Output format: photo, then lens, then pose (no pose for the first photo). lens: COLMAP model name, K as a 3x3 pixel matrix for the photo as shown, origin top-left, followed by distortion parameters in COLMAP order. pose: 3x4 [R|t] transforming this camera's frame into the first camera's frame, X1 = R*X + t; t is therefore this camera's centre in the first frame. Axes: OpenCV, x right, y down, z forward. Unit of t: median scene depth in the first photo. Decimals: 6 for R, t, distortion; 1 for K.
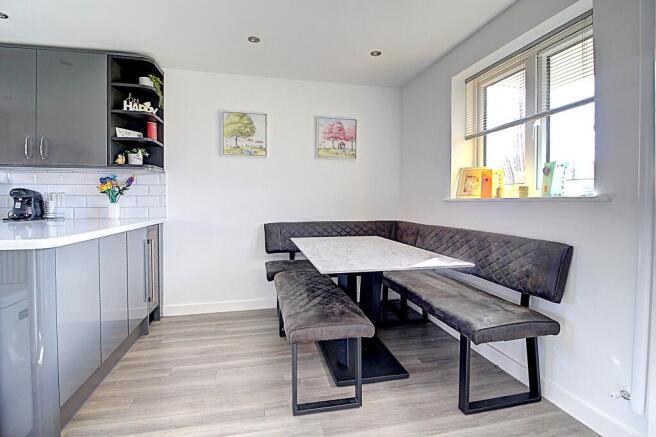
lens RADIAL K [[318.6, 0, 329.4], [0, 318.6, 204.6], [0, 0, 1]] dist [-0.000597, -0.000637]
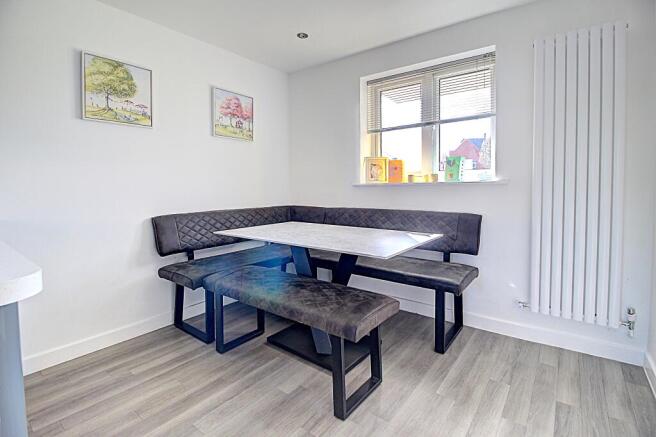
lens RADIAL K [[316.2, 0, 326.5], [0, 316.2, 193.1], [0, 0, 1]] dist [-0.002676, -0.000840]
pose [[0.769138, -0.019609, 0.638782, -0.414075], [0.014550, 0.999807, 0.013173, -0.000772], [-0.638917, -0.000838, 0.769275, 0.192835]]
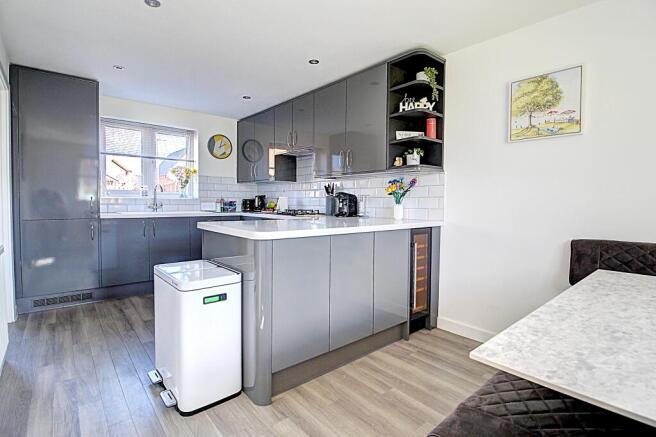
lens RADIAL K [[319.3, 0, 328.0], [0, 319.3, 212.1], [0, 0, 1]] dist [-0.001885, -0.000690]
pose [[0.470304, 0.032663, -0.881900, 0.145120], [-0.020732, 0.999448, 0.025961, -0.001343], [0.882261, 0.006074, 0.470721, 0.306320]]
